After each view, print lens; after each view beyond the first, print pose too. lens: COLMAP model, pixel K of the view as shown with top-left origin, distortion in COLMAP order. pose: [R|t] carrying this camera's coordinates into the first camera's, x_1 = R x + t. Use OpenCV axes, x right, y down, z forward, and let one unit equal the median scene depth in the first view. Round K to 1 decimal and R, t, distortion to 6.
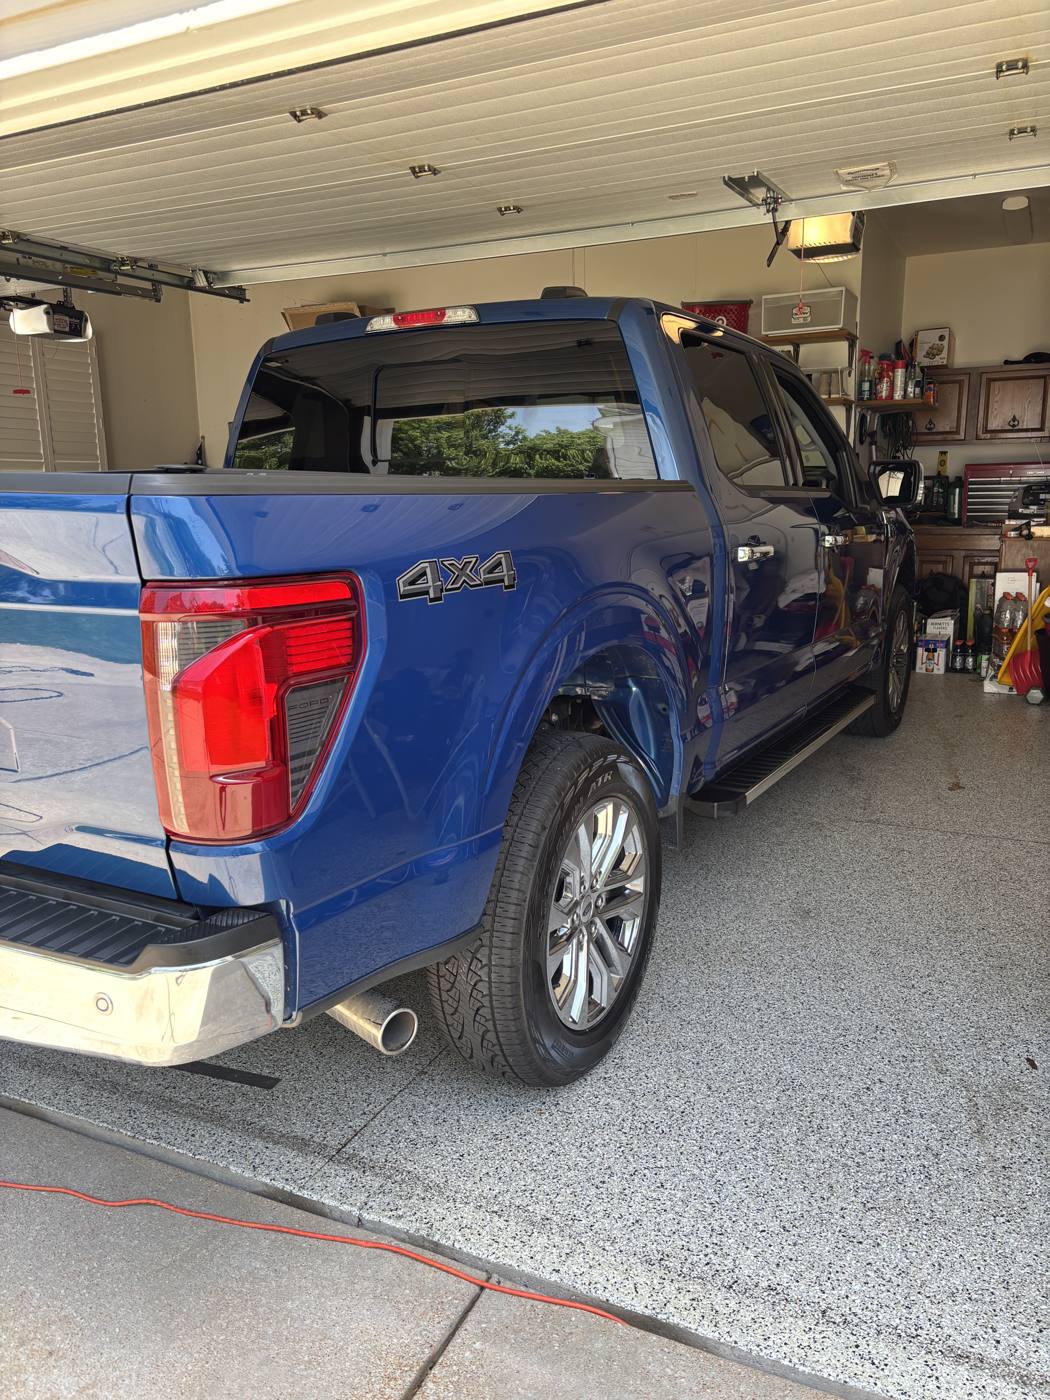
lens RADIAL K [[1043.0, 0, 523.4], [0, 1043.0, 706.7], [0, 0, 1]] dist [0.002394, 0.004371]
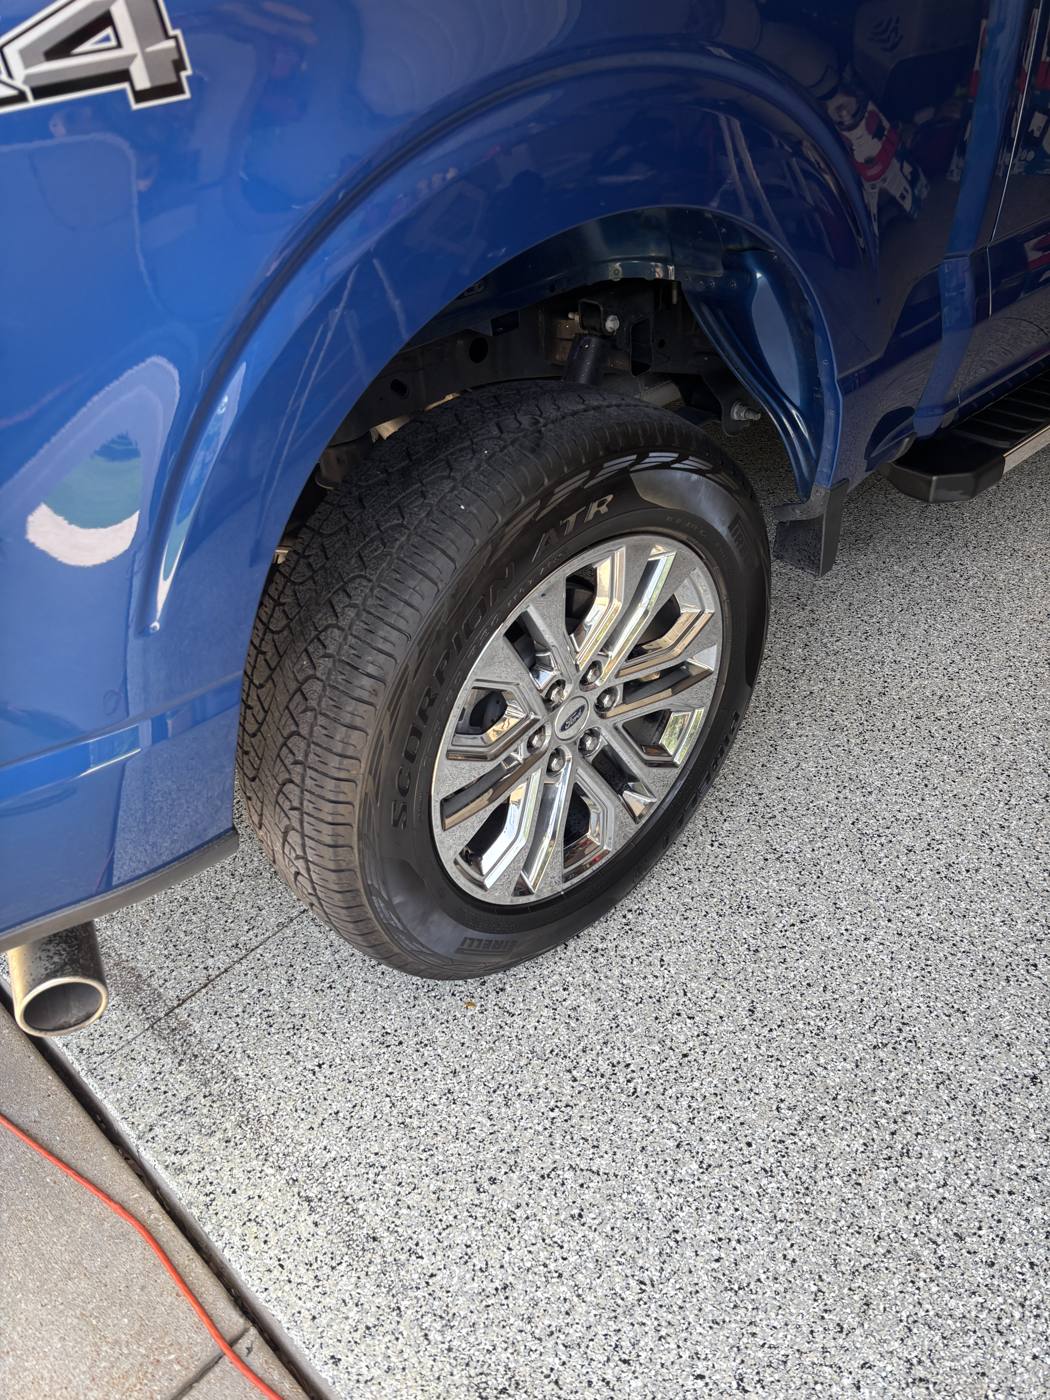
lens RADIAL K [[1032.3, 0, 527.7], [0, 1032.3, 704.8], [0, 0, 1]] dist [0.060937, -0.078133]
pose [[0.947140, 0.151257, -0.282926, 0.204400], [-0.000906, 0.883141, 0.469107, -0.081787], [0.320819, -0.444054, 0.836595, 0.539870]]
